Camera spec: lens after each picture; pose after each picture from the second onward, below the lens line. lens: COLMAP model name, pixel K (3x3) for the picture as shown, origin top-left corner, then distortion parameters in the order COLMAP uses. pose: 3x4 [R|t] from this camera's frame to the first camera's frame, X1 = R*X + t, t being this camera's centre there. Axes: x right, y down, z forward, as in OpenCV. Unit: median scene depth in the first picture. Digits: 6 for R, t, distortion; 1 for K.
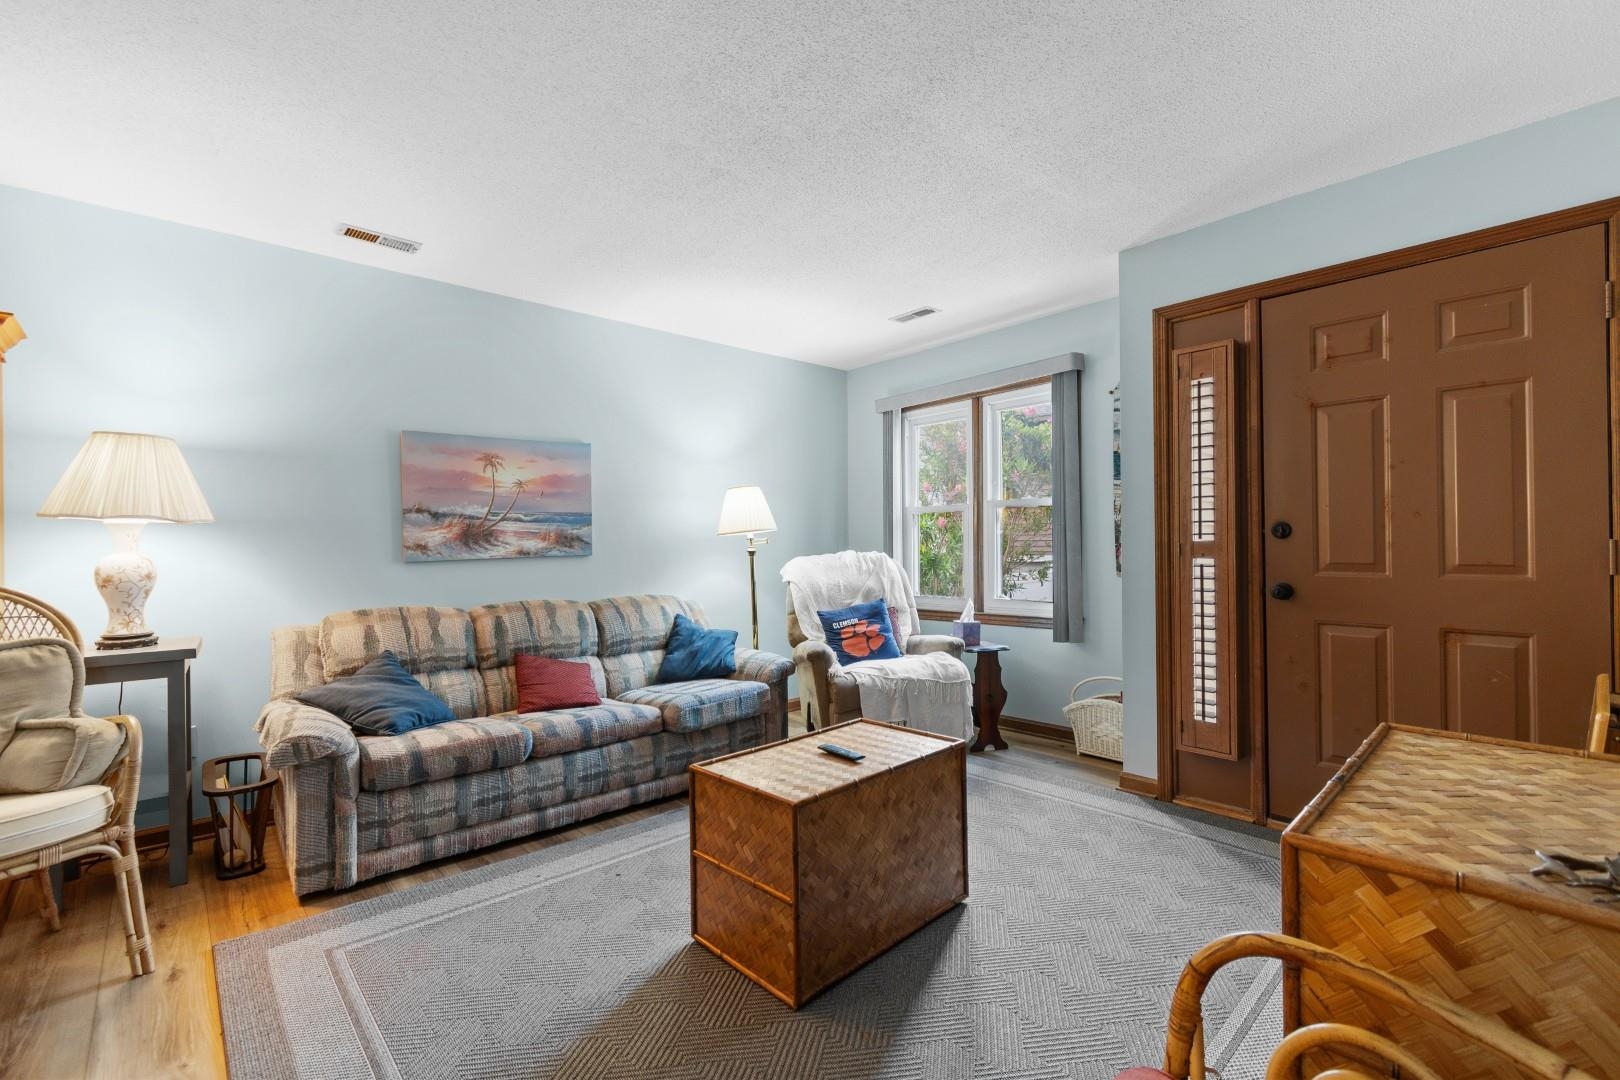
lens RADIAL K [[707.2, 0, 812.1], [0, 707.2, 543.2], [0, 0, 1]] dist [0.002125, -0.001054]
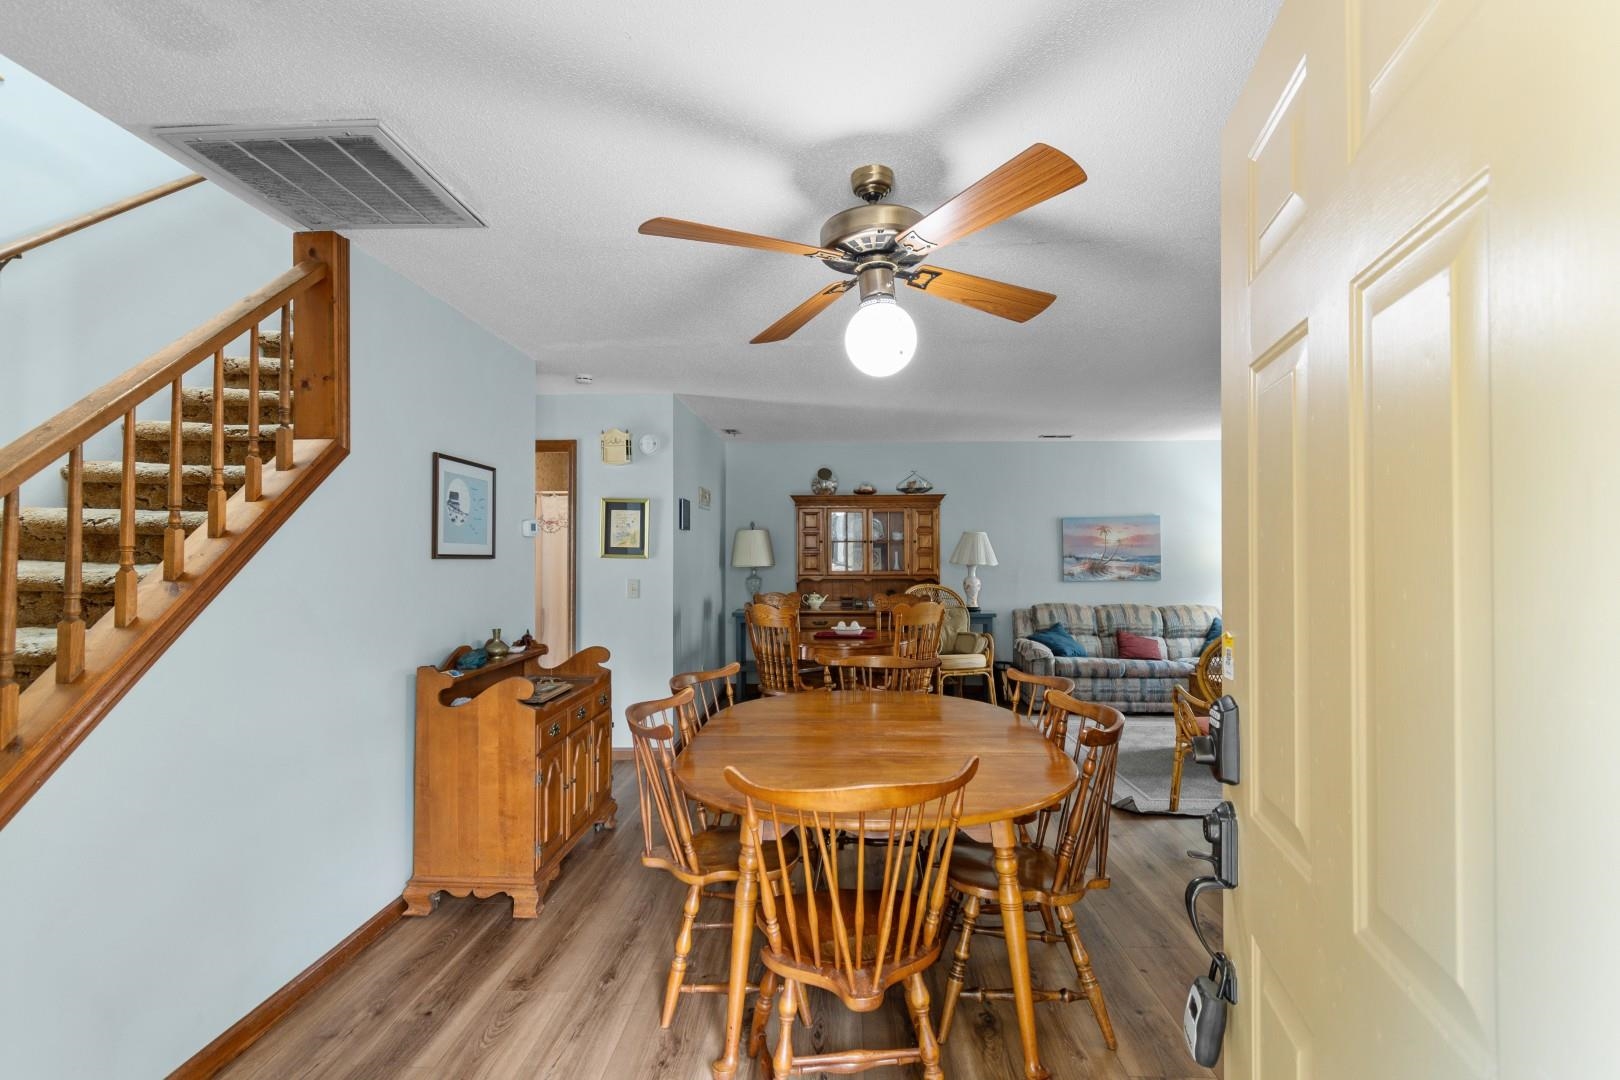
lens RADIAL K [[766.3, 0, 810.0], [0, 766.3, 540.0], [0, 0, 1]] dist [0.000671, 0.000010]
pose [[0.713641, -0.004127, -0.700499, 0.435272], [-0.004744, 0.999931, -0.010724, -0.063130], [0.700496, 0.010976, 0.713572, -1.049438]]
